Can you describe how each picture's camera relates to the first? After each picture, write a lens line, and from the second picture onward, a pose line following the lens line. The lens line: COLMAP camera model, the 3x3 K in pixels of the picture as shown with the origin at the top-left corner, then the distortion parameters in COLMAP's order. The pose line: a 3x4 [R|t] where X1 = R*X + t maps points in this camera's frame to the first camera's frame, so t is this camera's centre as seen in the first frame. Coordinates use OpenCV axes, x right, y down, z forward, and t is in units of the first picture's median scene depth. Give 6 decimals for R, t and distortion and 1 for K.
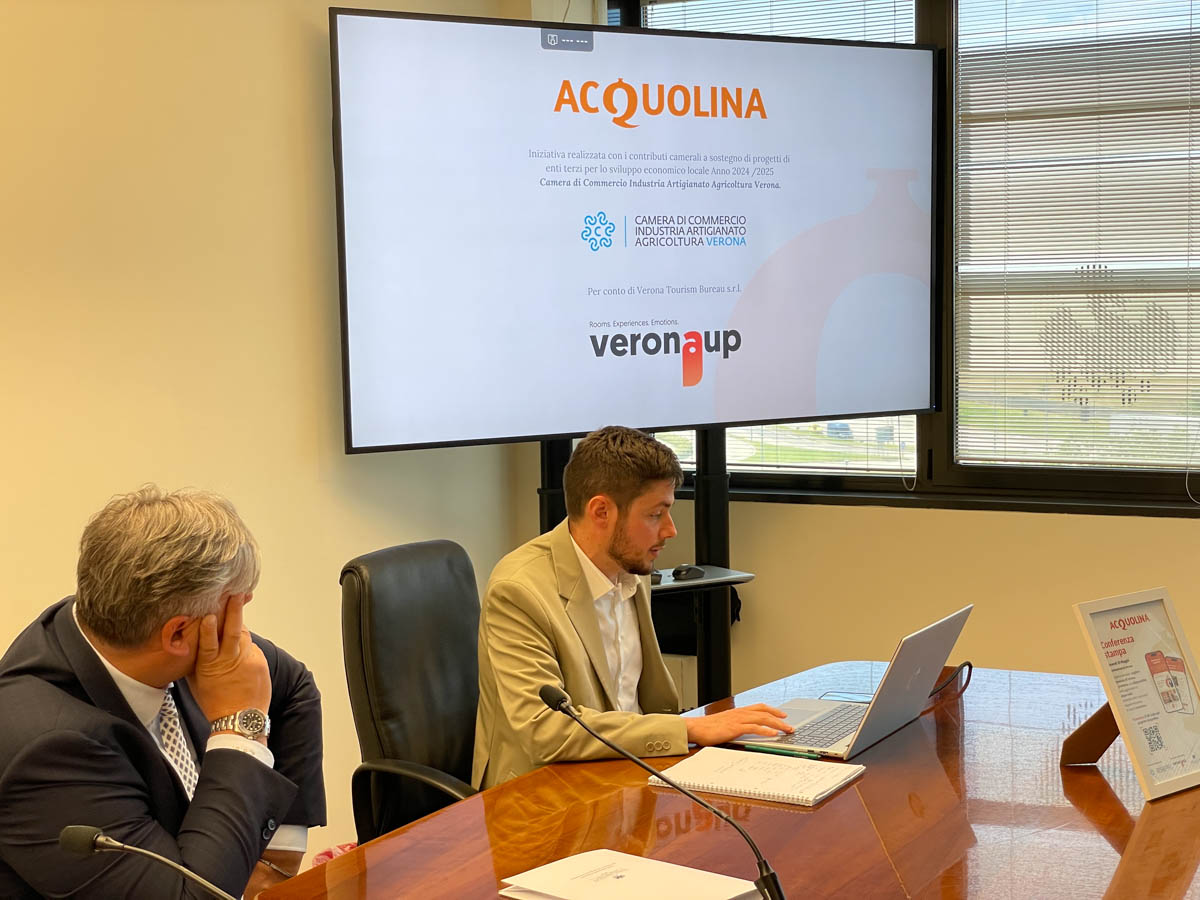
lens RADIAL K [[1798.9, 0, 600.0], [0, 1798.9, 450.0], [0, 0, 1]] dist [0.047792, 0.236051]
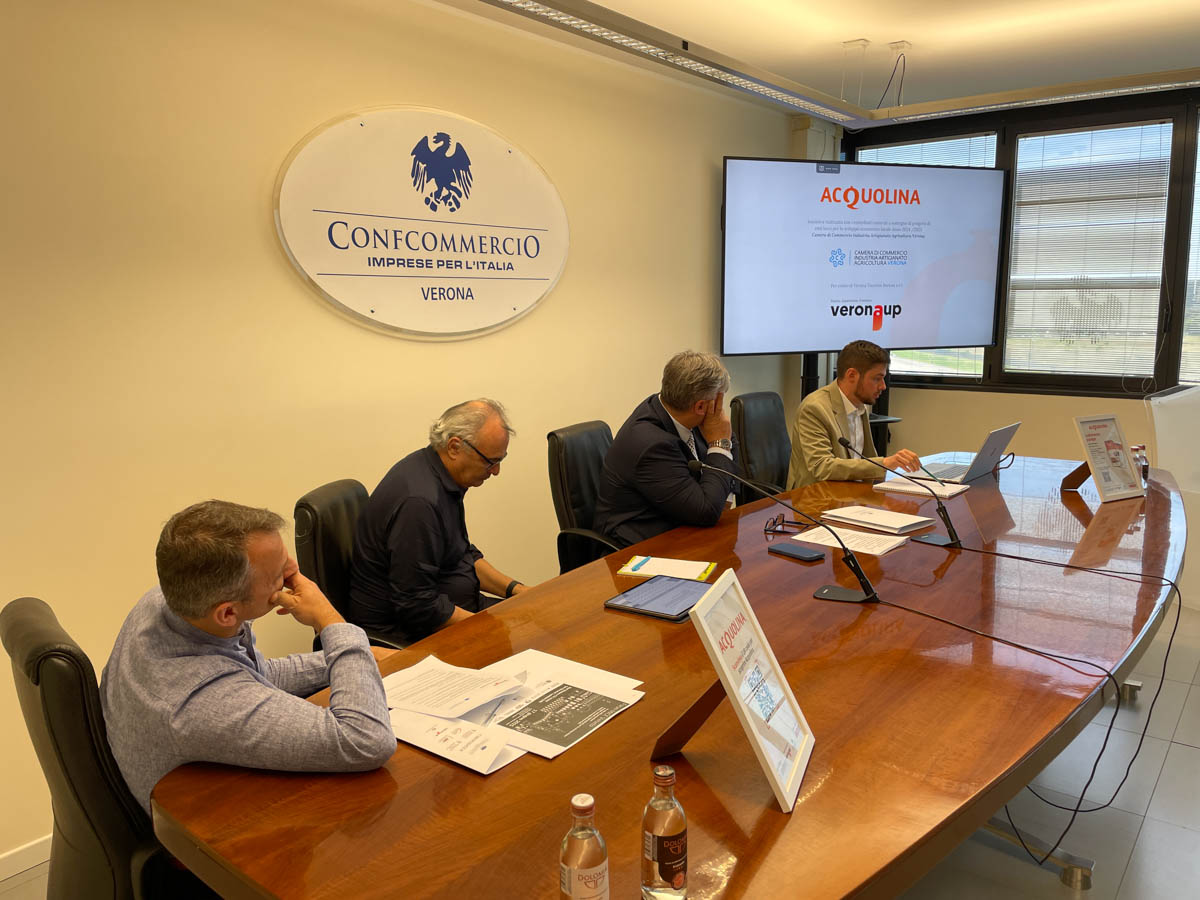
lens RADIAL K [[891.8, 0, 600.0], [0, 891.8, 450.0], [0, 0, 1]] dist [0.004537, -0.005226]
pose [[0.978413, 0.042975, -0.202141, -0.053726], [-0.026797, 0.996264, 0.082099, 0.029407], [0.204914, -0.074910, 0.975909, -0.129750]]
